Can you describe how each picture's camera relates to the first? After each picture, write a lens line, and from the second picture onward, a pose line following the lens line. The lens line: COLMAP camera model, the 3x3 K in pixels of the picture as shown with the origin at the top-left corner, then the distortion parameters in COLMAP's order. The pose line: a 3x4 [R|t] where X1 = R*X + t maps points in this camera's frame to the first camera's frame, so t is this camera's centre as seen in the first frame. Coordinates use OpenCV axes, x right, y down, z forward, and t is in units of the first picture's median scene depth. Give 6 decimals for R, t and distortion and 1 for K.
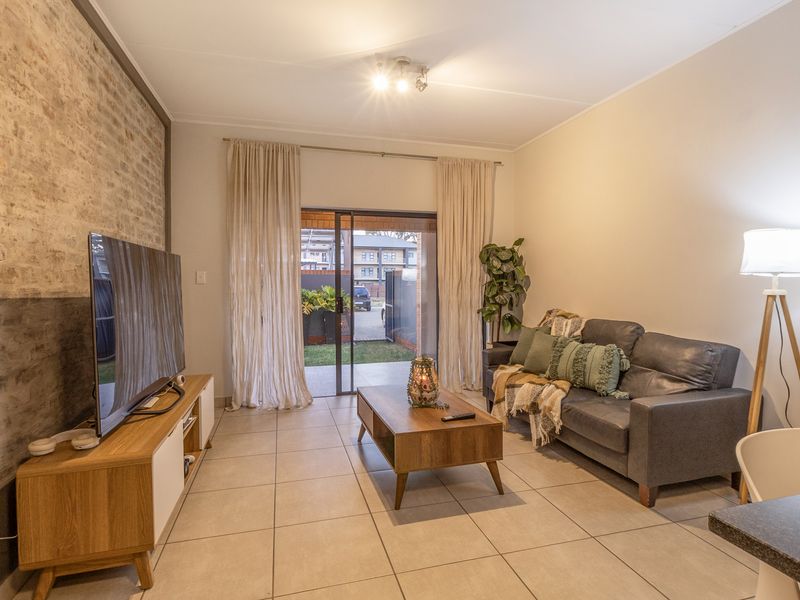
lens RADIAL K [[428.6, 0, 398.1], [0, 428.6, 291.0], [0, 0, 1]] dist [0.001904, 0.000538]
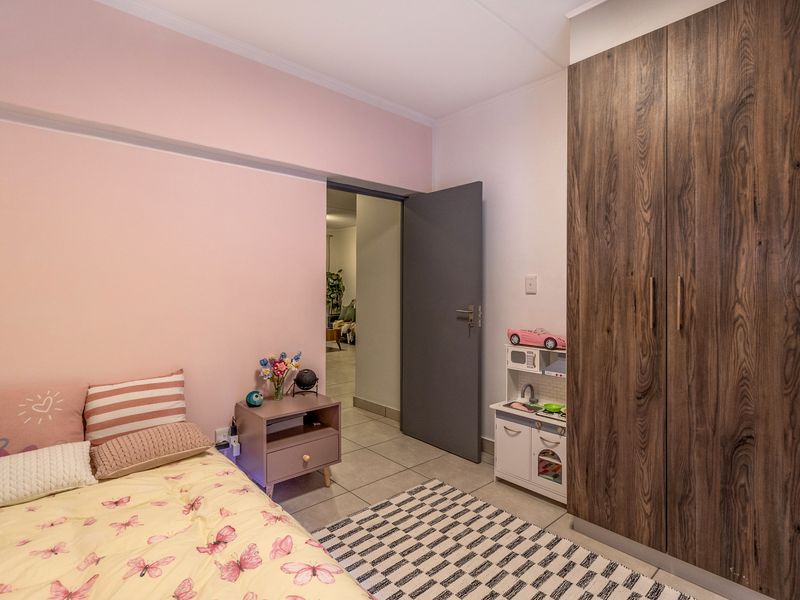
lens RADIAL K [[428.6, 0, 398.1], [0, 428.6, 291.0], [0, 0, 1]] dist [0.001904, 0.000538]
pose [[0.900125, 0.006239, 0.435587, -0.446852], [0.003285, 0.999772, -0.021109, 0.041705], [-0.435619, 0.020431, 0.899899, -1.222130]]
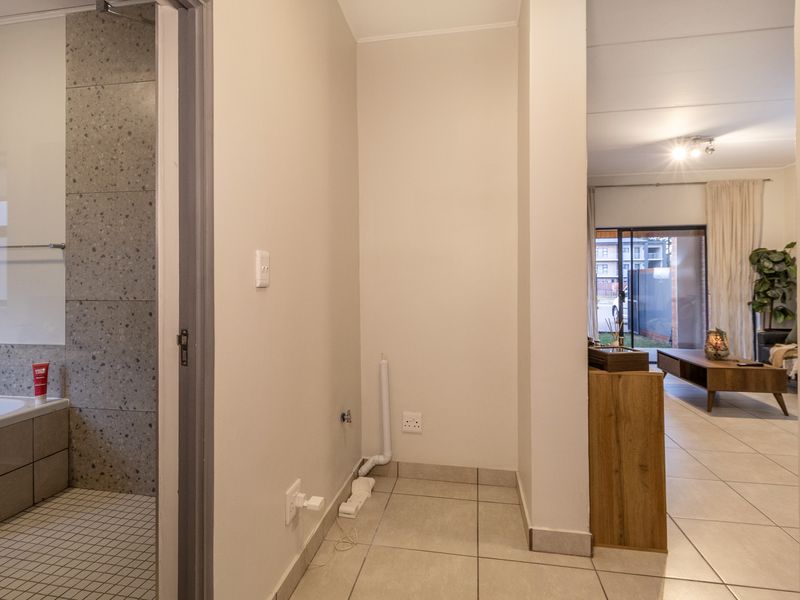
lens RADIAL K [[423.5, 0, 400.7], [0, 423.5, 276.8], [0, 0, 1]] dist [0.000731, 0.000911]
pose [[0.899827, -0.005244, -0.436215, -0.180051], [-0.007054, 0.999622, -0.026568, 0.010492], [0.436189, 0.026983, 0.899450, -0.526753]]
